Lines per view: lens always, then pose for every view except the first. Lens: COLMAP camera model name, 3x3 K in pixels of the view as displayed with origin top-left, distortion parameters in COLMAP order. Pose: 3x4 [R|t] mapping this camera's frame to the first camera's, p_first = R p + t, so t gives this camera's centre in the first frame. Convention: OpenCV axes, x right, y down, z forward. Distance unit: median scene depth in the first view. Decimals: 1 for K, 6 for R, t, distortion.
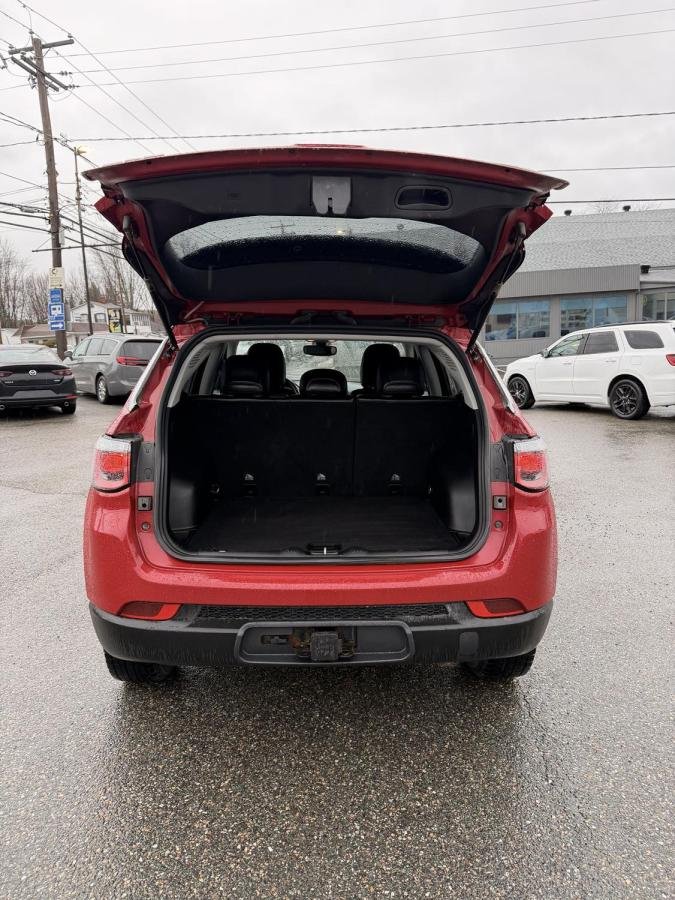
lens RADIAL K [[638.4, 0, 337.5], [0, 638.4, 450.0], [0, 0, 1]] dist [0.037732, -0.032216]
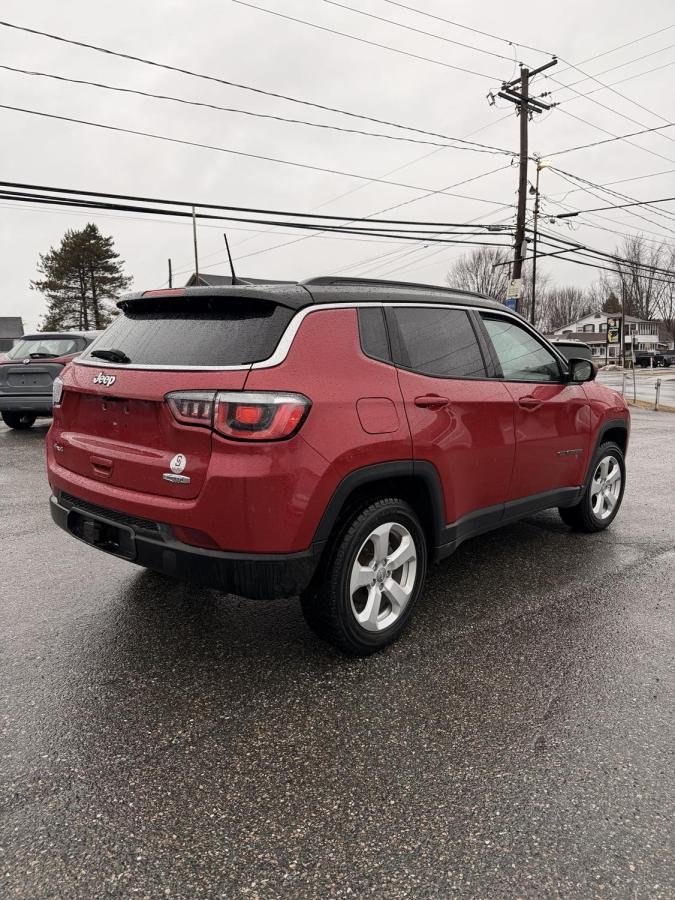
lens RADIAL K [[638.4, 0, 337.5], [0, 638.4, 450.0], [0, 0, 1]] dist [0.037732, -0.032216]
pose [[0.714775, 0.116512, -0.689580, 1.069218], [-0.129055, 0.991065, 0.033681, 0.020833], [0.687343, 0.064919, 0.723425, 0.317966]]
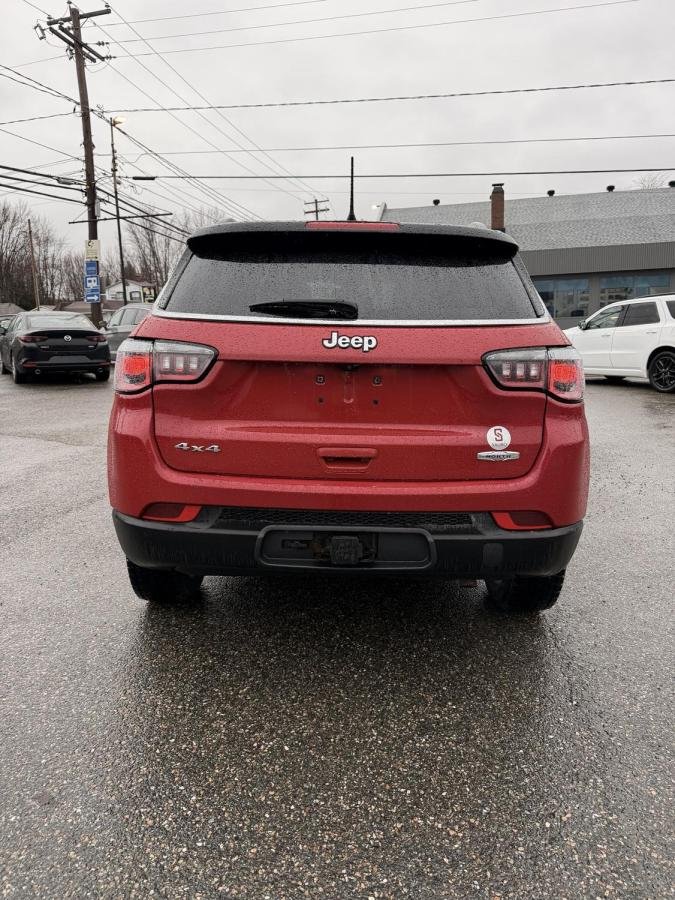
lens RADIAL K [[638.4, 0, 337.5], [0, 638.4, 450.0], [0, 0, 1]] dist [0.037732, -0.032216]
pose [[0.998708, 0.018286, -0.047420, 0.010556], [-0.017036, 0.999500, 0.026644, 0.106654], [0.047883, -0.025802, 0.998520, 0.019912]]
